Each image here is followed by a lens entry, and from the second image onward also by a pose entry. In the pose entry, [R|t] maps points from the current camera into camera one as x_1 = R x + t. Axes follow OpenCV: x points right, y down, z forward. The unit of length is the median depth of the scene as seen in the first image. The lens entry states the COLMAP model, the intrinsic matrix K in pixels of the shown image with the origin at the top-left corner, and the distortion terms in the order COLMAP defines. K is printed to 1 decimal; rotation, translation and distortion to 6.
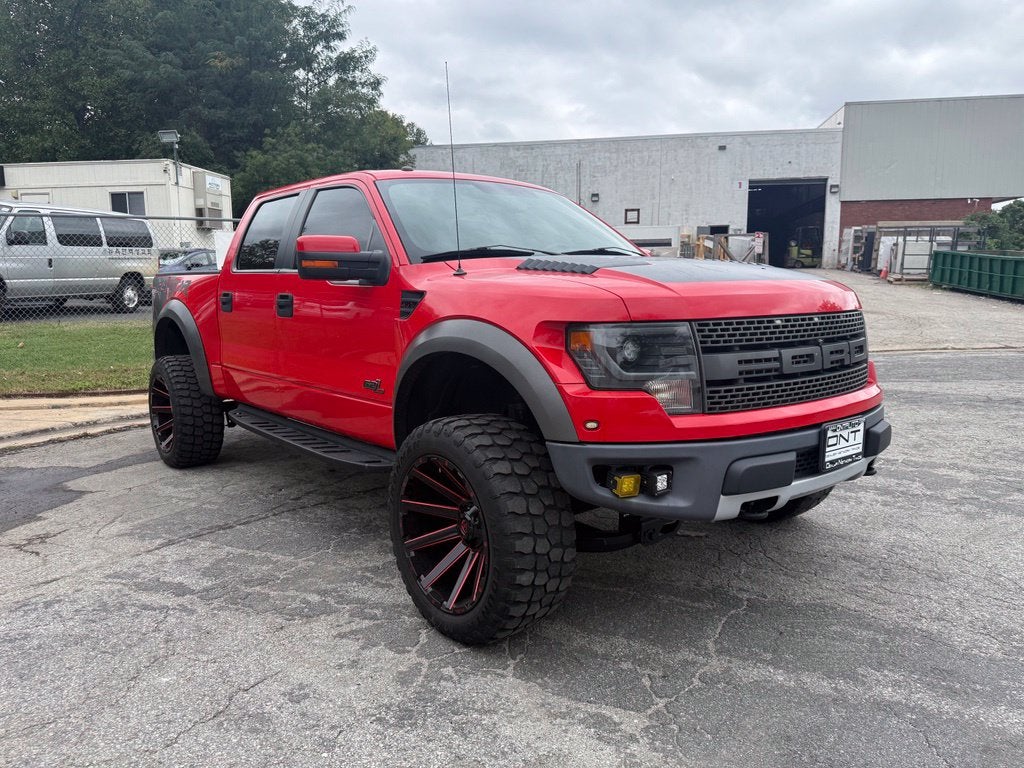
lens RADIAL K [[724.7, 0, 511.8], [0, 724.7, 390.0], [0, 0, 1]] dist [0.021263, -0.028851]
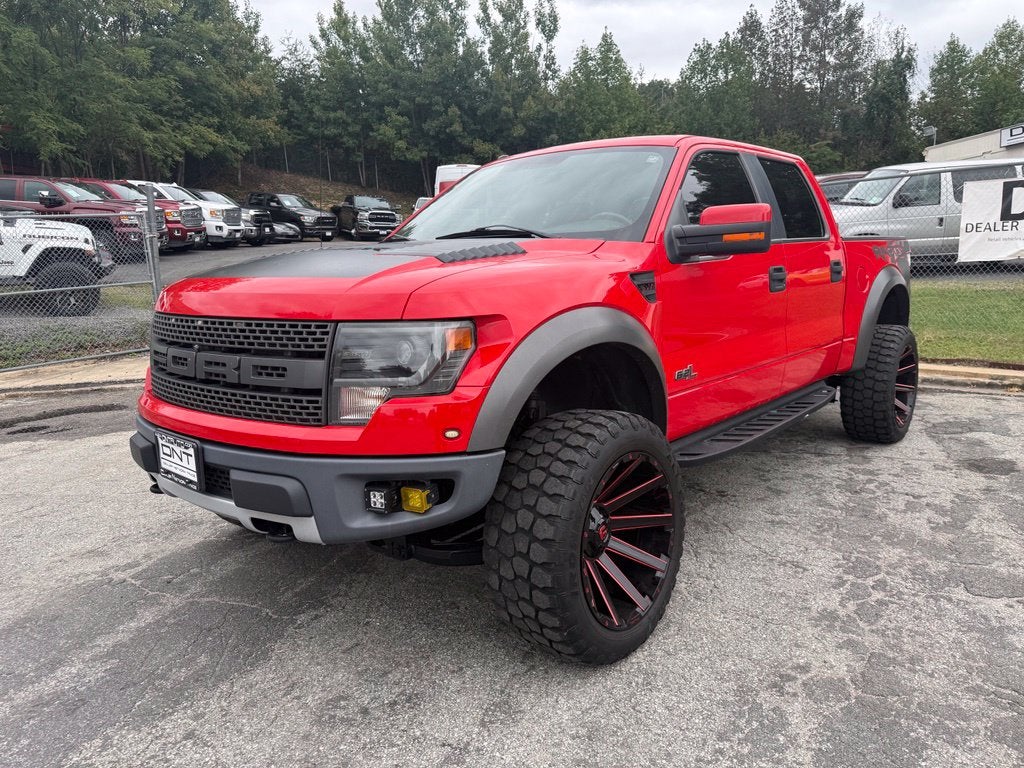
lens RADIAL K [[724.7, 0, 513.6], [0, 724.7, 381.7], [0, 0, 1]] dist [0.021263, -0.028851]
pose [[0.154779, 0.169106, -0.973369, 1.015006], [-0.112488, 0.981851, 0.152693, -0.153216], [0.981524, 0.085858, 0.170992, 0.905564]]
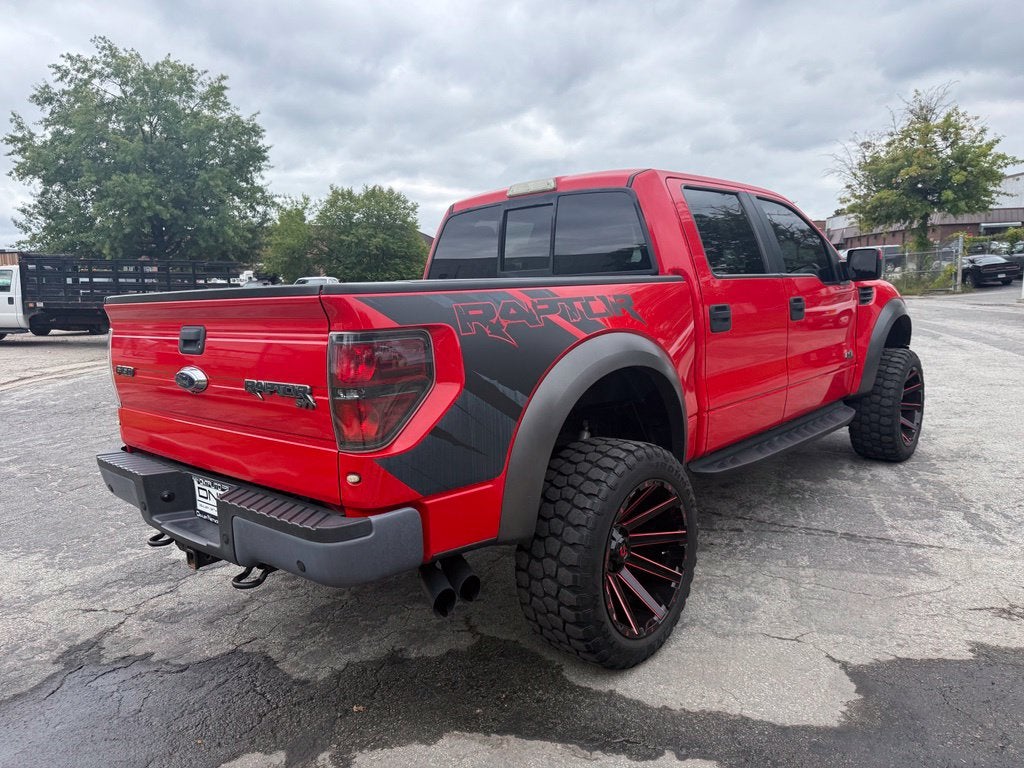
lens RADIAL K [[724.7, 0, 514.2], [0, 724.7, 381.4], [0, 0, 1]] dist [0.021263, -0.028851]
pose [[-0.137098, -0.116548, 0.983677, -1.403252], [0.182252, 0.973133, 0.140699, -0.257199], [-0.973647, 0.198567, -0.112173, 1.665965]]
